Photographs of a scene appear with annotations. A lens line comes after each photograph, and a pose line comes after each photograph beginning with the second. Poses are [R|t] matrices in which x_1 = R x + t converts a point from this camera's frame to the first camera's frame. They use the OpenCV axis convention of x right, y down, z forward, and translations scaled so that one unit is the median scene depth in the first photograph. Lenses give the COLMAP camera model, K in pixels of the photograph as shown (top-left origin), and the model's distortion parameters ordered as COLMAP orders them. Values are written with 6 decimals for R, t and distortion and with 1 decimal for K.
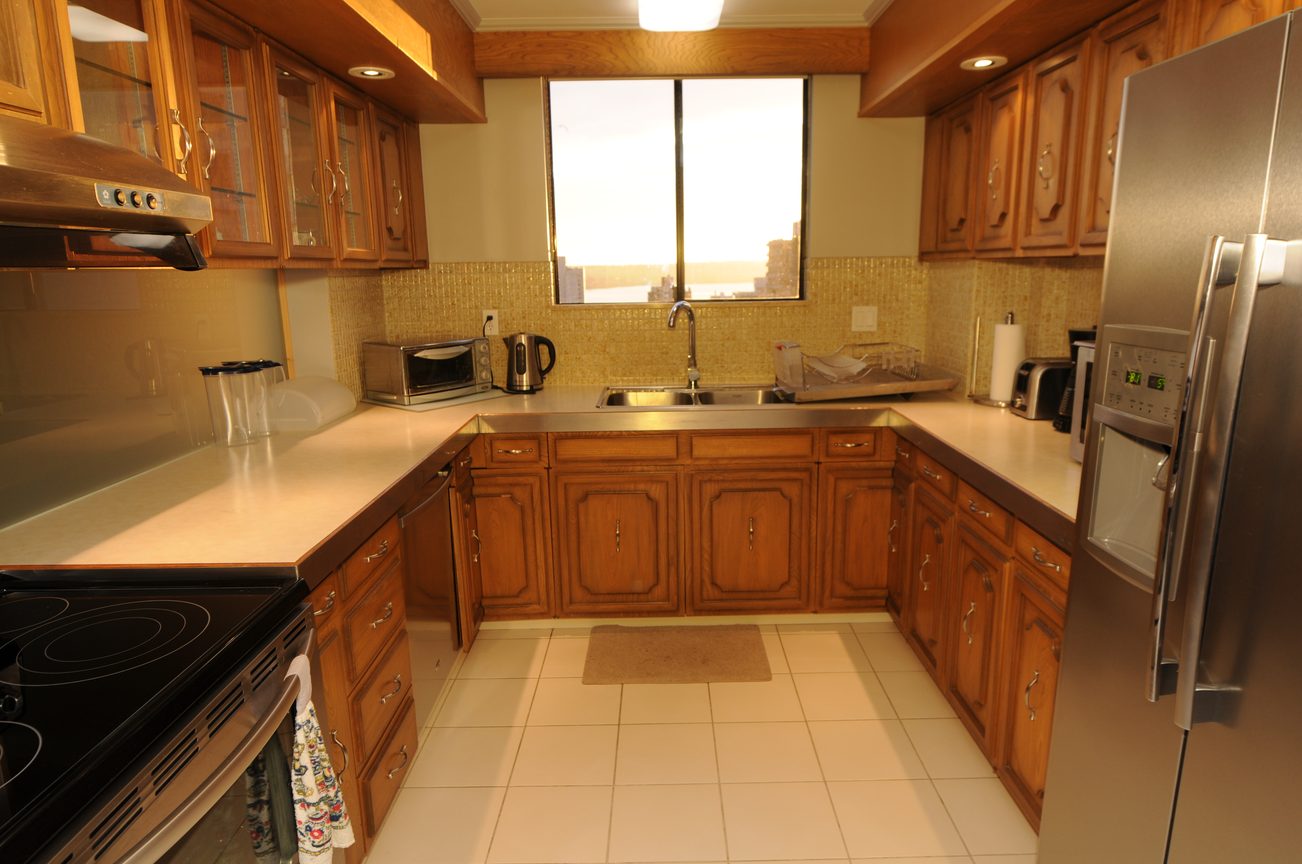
lens RADIAL K [[776.5, 0, 659.9], [0, 776.5, 435.3], [0, 0, 1]] dist [-0.008636, 0.000939]
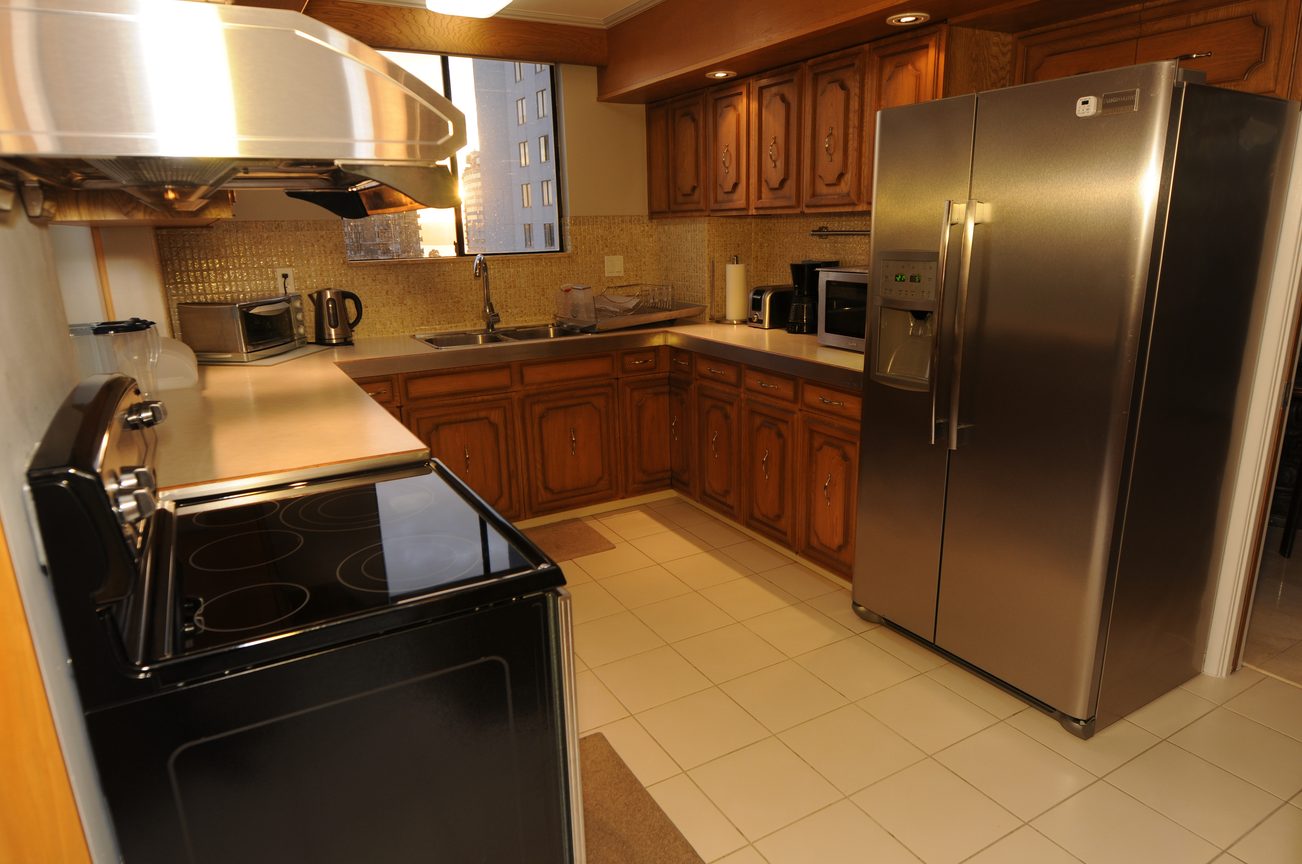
lens RADIAL K [[776.5, 0, 654.3], [0, 776.5, 429.9], [0, 0, 1]] dist [-0.008636, 0.000939]
pose [[0.874019, -0.127234, 0.468937, -0.346632], [0.110084, 0.991864, 0.063938, 0.043610], [-0.473256, -0.004261, 0.880914, -0.146893]]
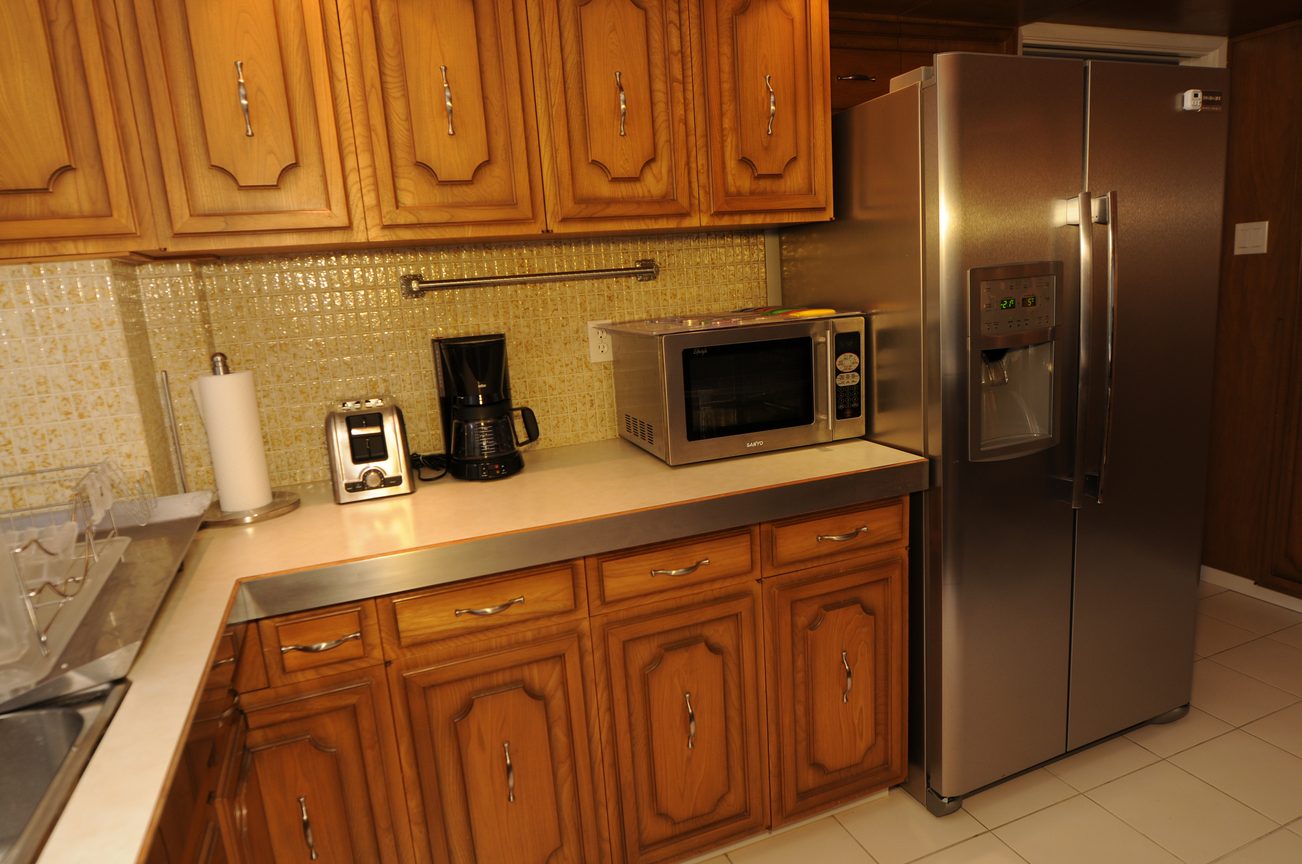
lens RADIAL K [[776.5, 0, 653.7], [0, 776.5, 438.6], [0, 0, 1]] dist [-0.008636, 0.000939]
pose [[-0.354238, -0.153943, 0.922398, -0.166688], [0.266876, 0.928697, 0.257486, -0.152414], [-0.896266, 0.337377, -0.287896, 0.852510]]
